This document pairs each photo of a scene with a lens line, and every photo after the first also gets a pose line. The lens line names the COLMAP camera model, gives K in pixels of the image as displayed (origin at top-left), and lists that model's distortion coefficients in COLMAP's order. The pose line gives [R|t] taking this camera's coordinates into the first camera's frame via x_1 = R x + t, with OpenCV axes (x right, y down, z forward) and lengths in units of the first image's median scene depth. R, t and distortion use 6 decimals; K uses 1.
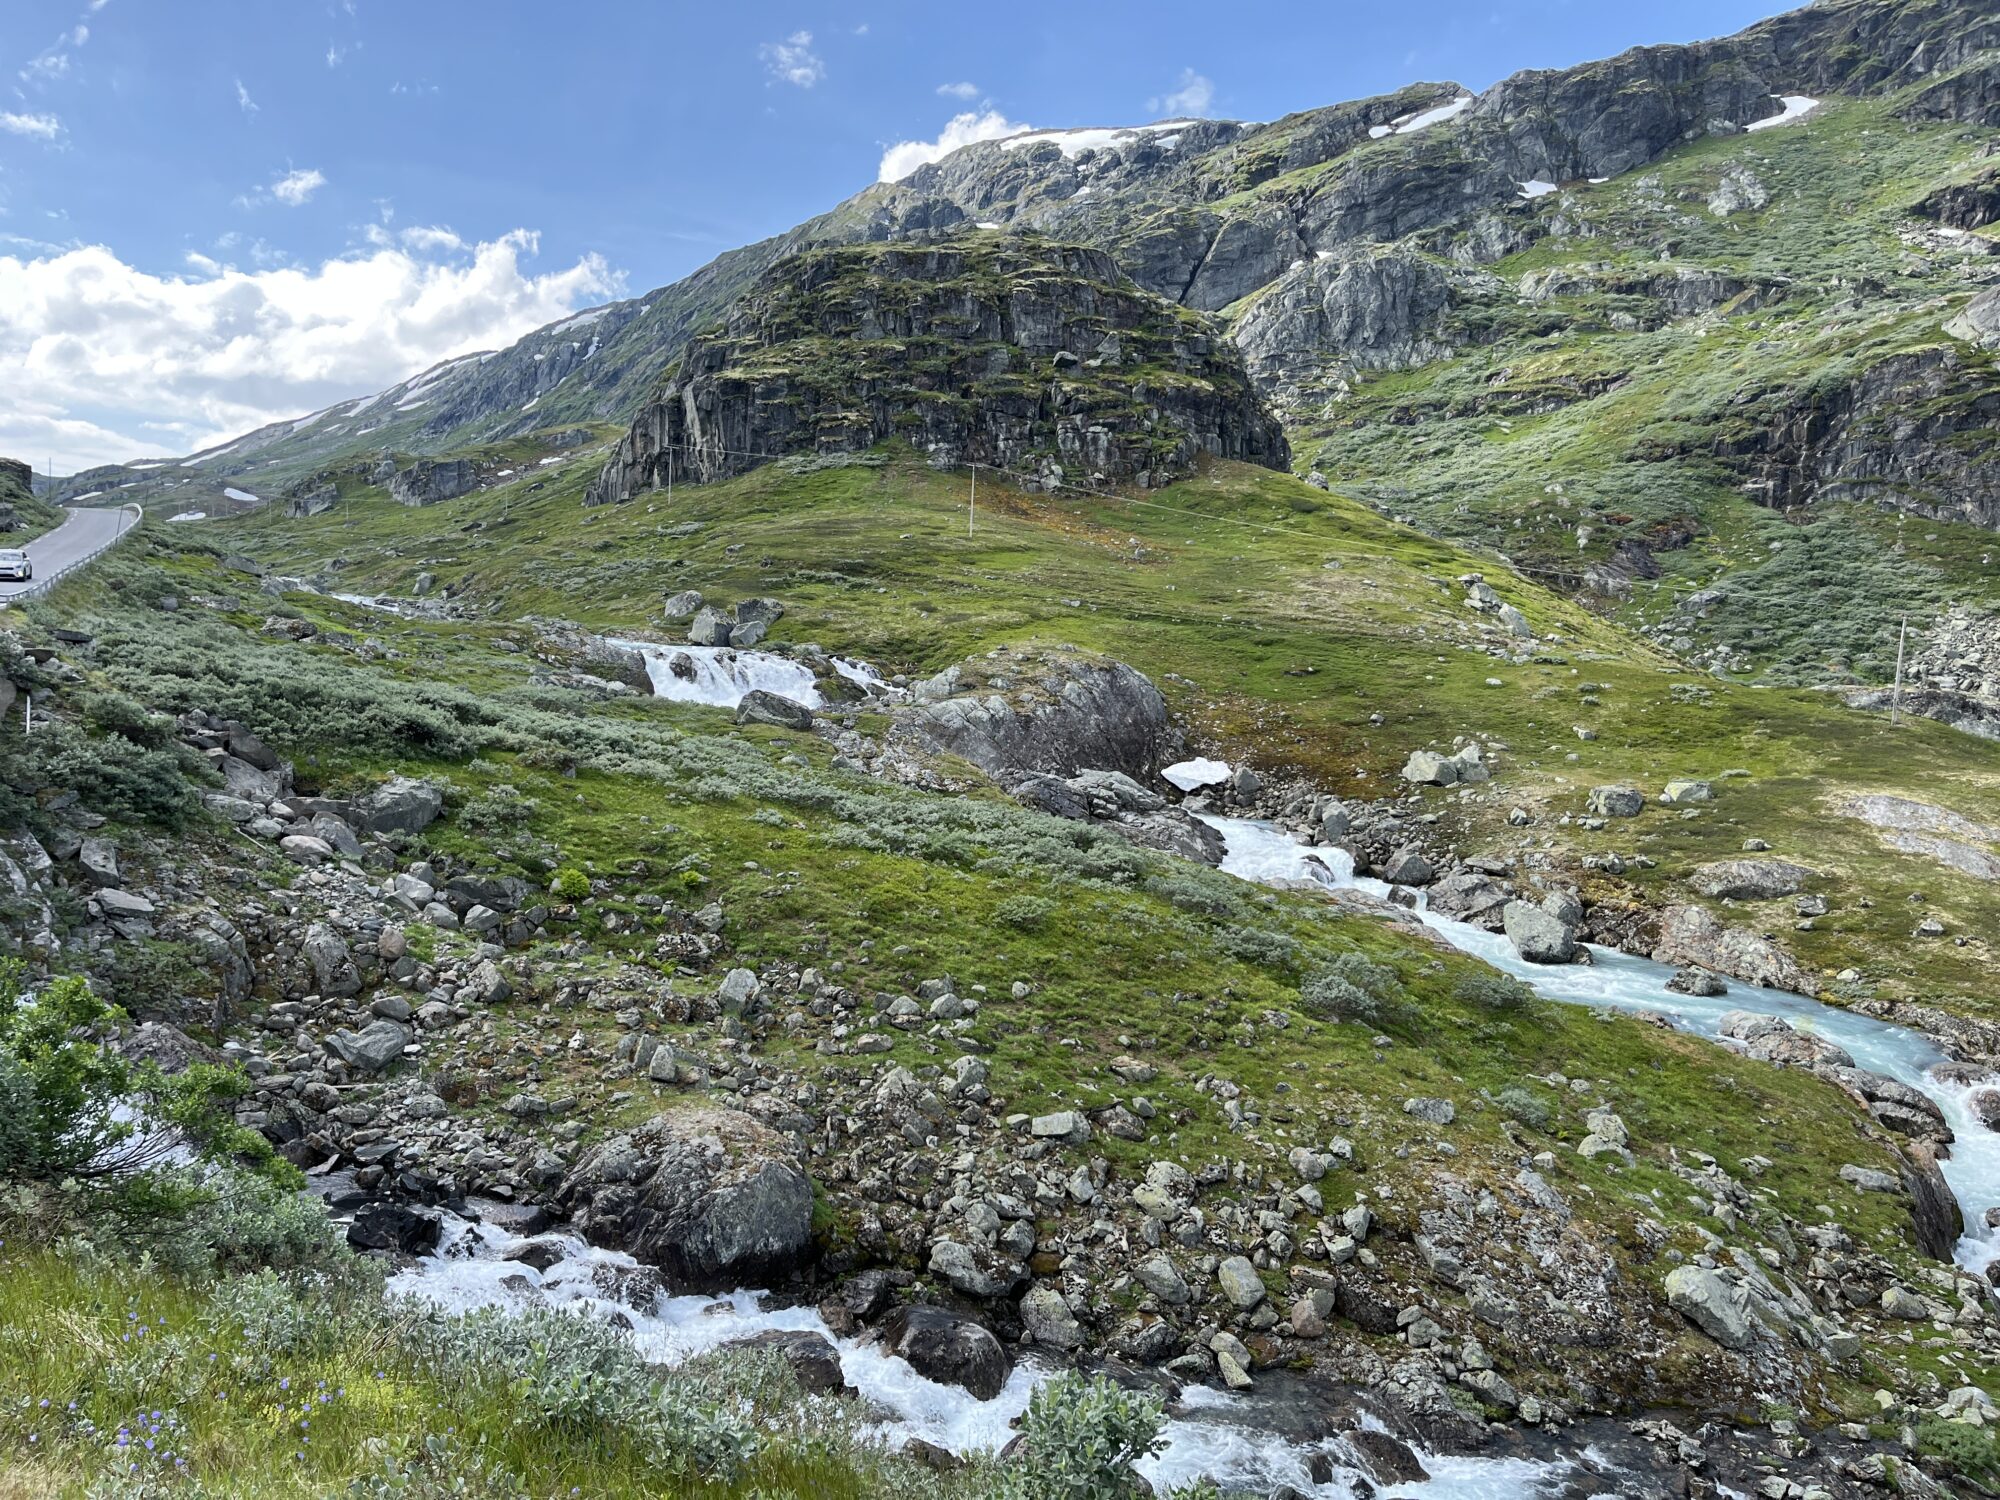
lens RADIAL K [[1541.4, 0, 996.8], [0, 1541.4, 763.4], [0, 0, 1]] dist [0.060156, -0.082160]
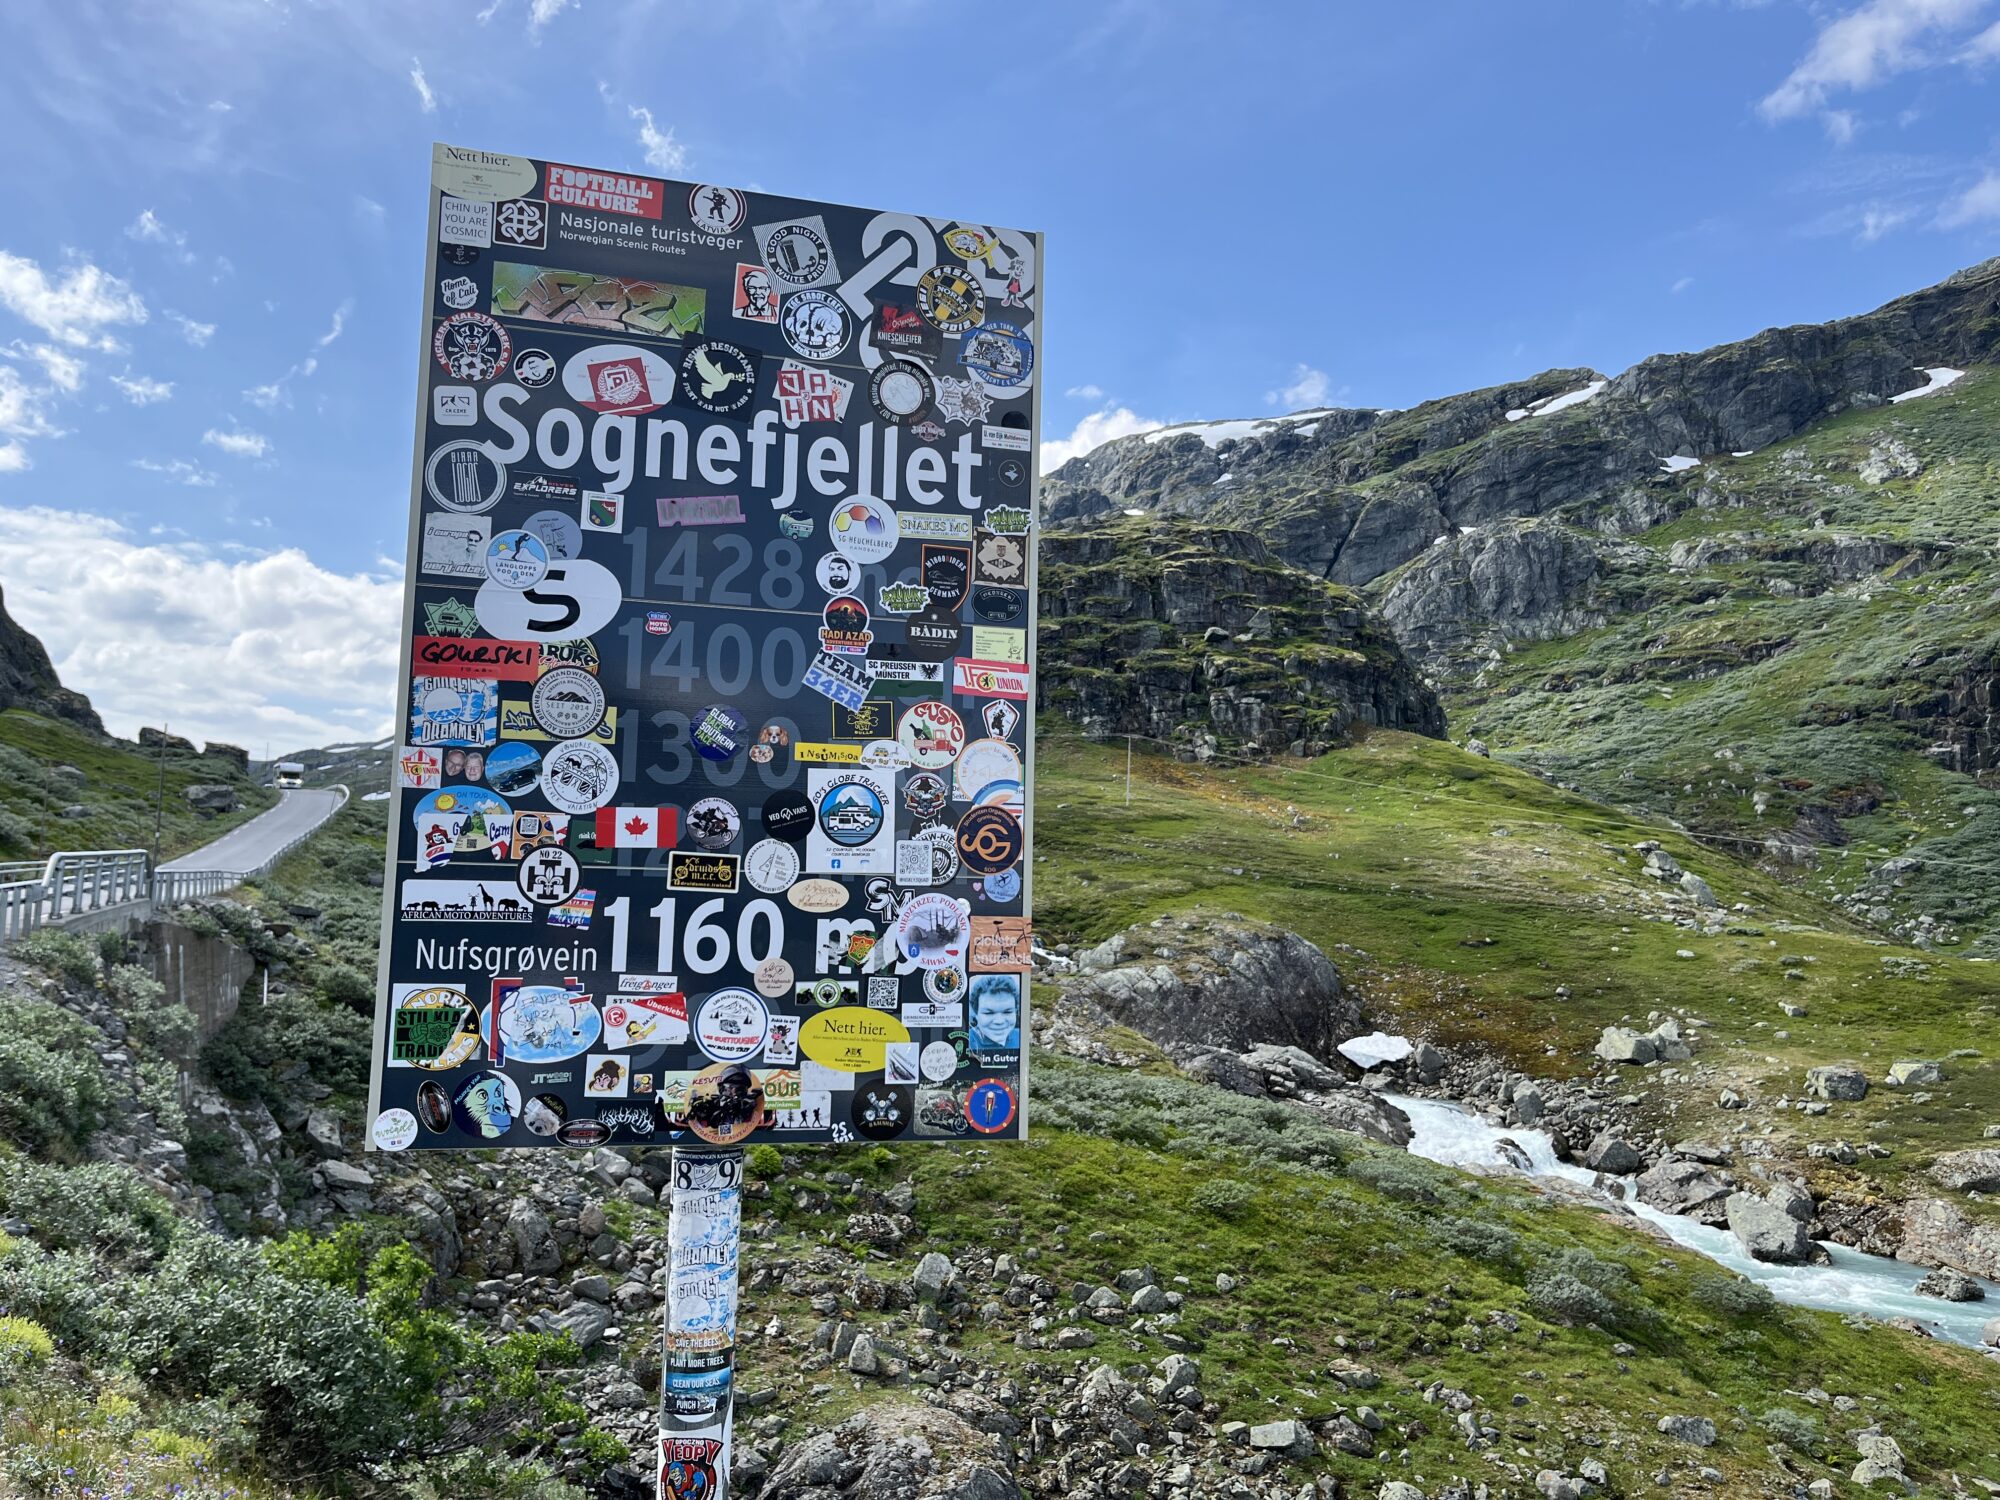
lens RADIAL K [[1548.6, 0, 1000.0], [0, 1548.6, 750.0], [0, 0, 1]] dist [0.048664, -0.061687]
pose [[0.995707, -0.012159, -0.091754, -0.013354], [-0.004678, 0.983455, -0.181092, -0.000244], [0.092438, 0.180744, 0.979177, -0.002949]]
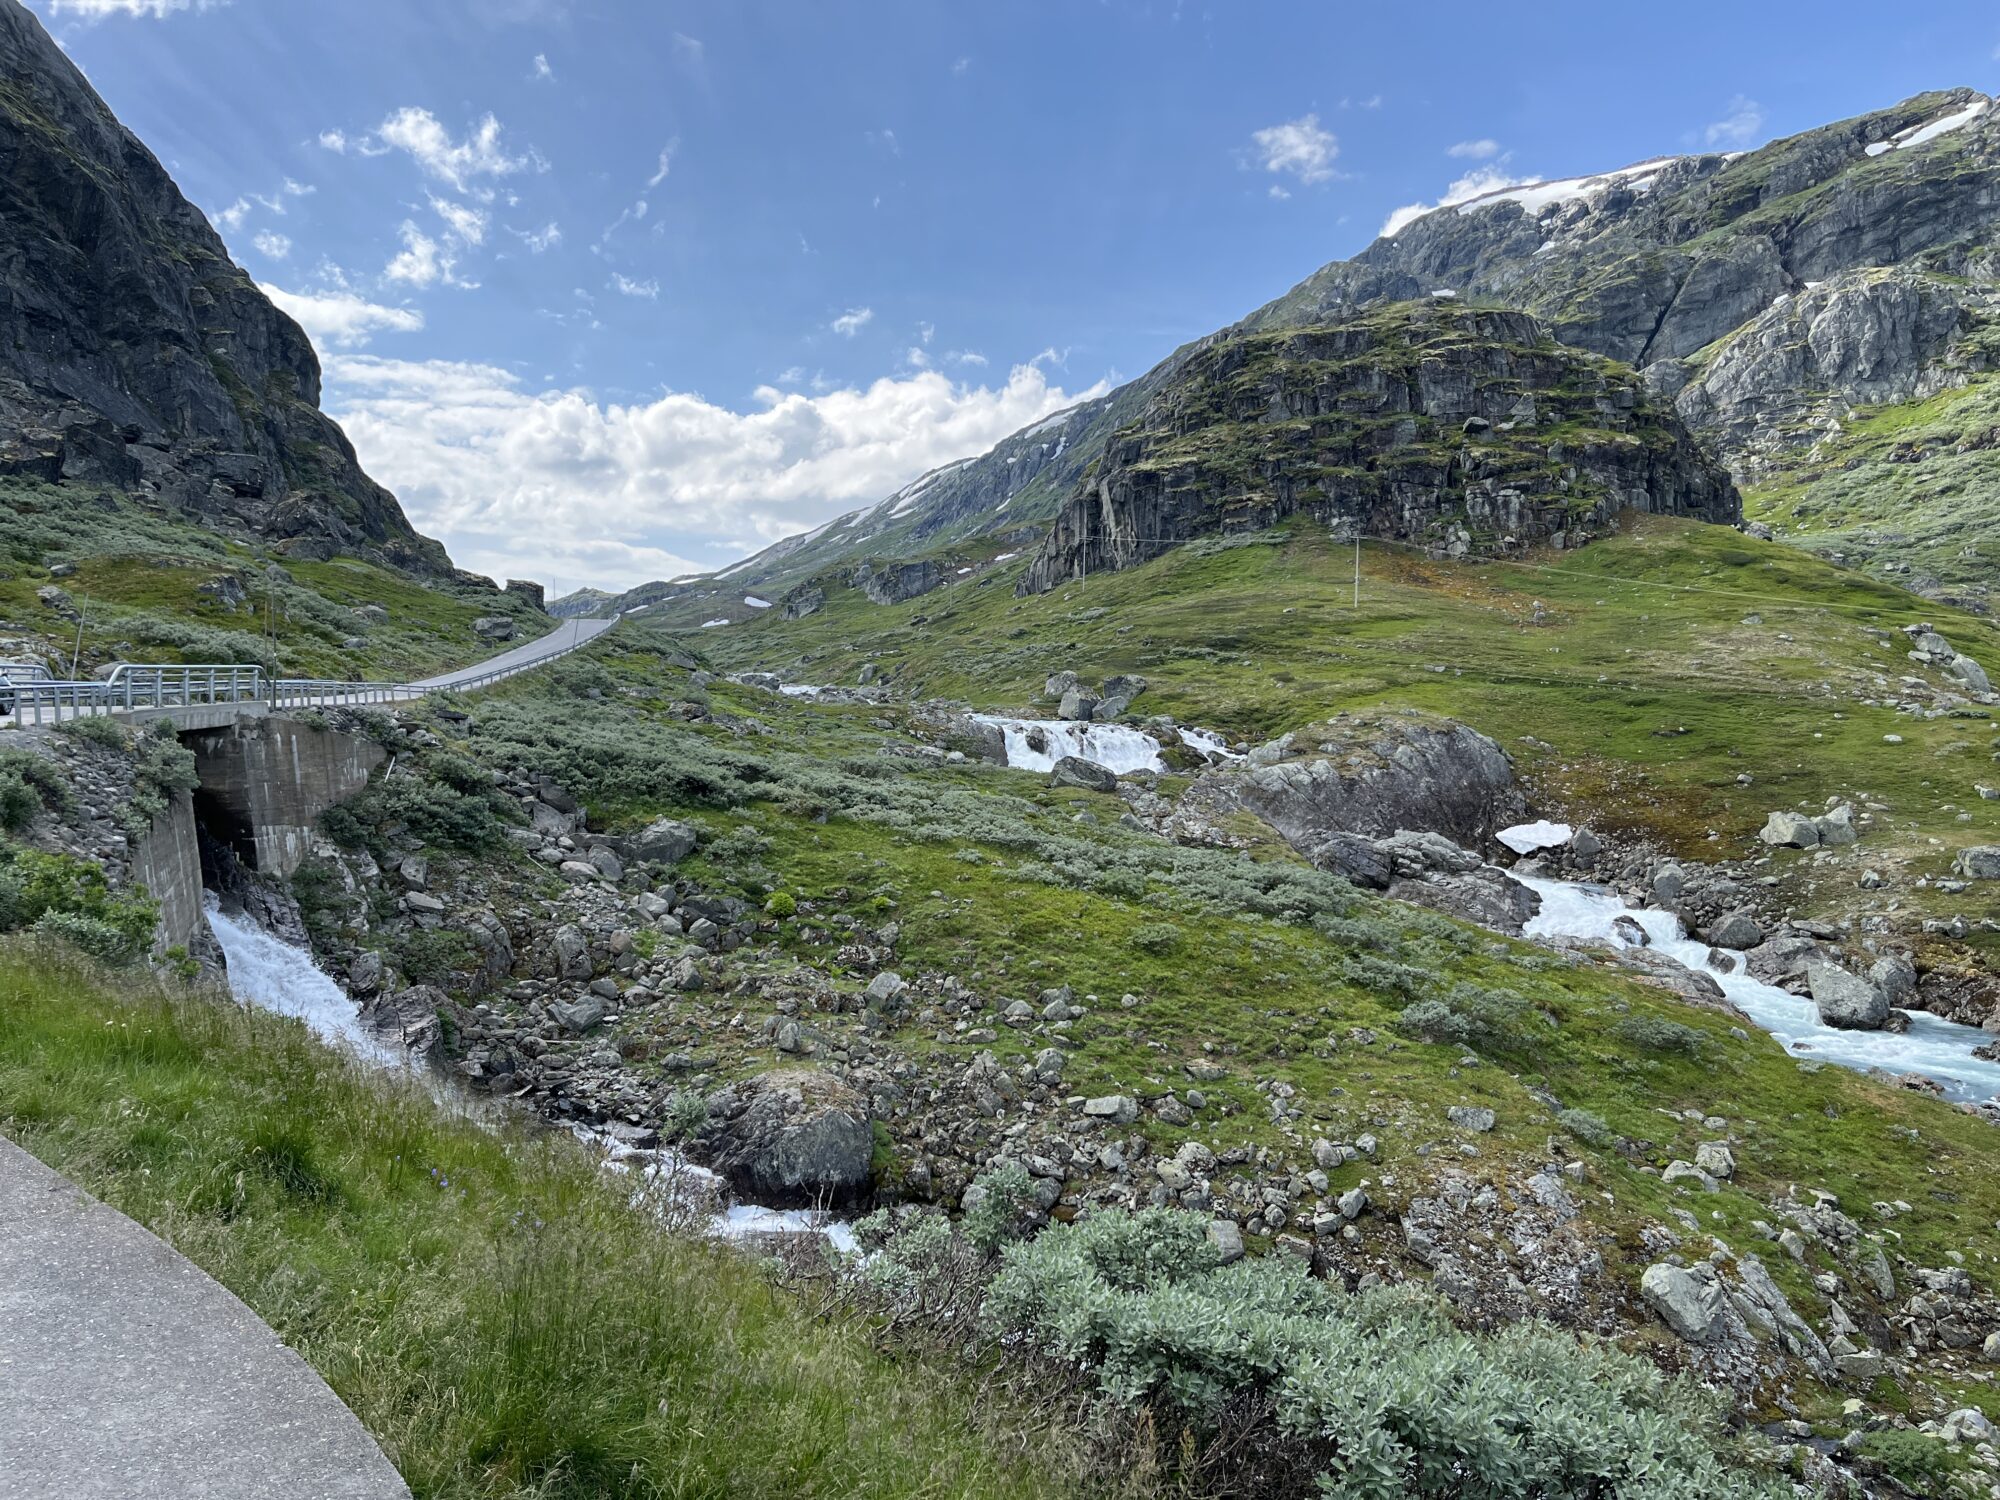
lens RADIAL K [[1541.4, 0, 996.8], [0, 1541.4, 763.4], [0, 0, 1]] dist [0.060156, -0.082160]
pose [[0.954440, -0.015468, -0.298002, 0.115280], [0.000017, 0.998658, -0.051781, 0.013378], [0.298403, 0.049417, 0.953160, -0.054520]]
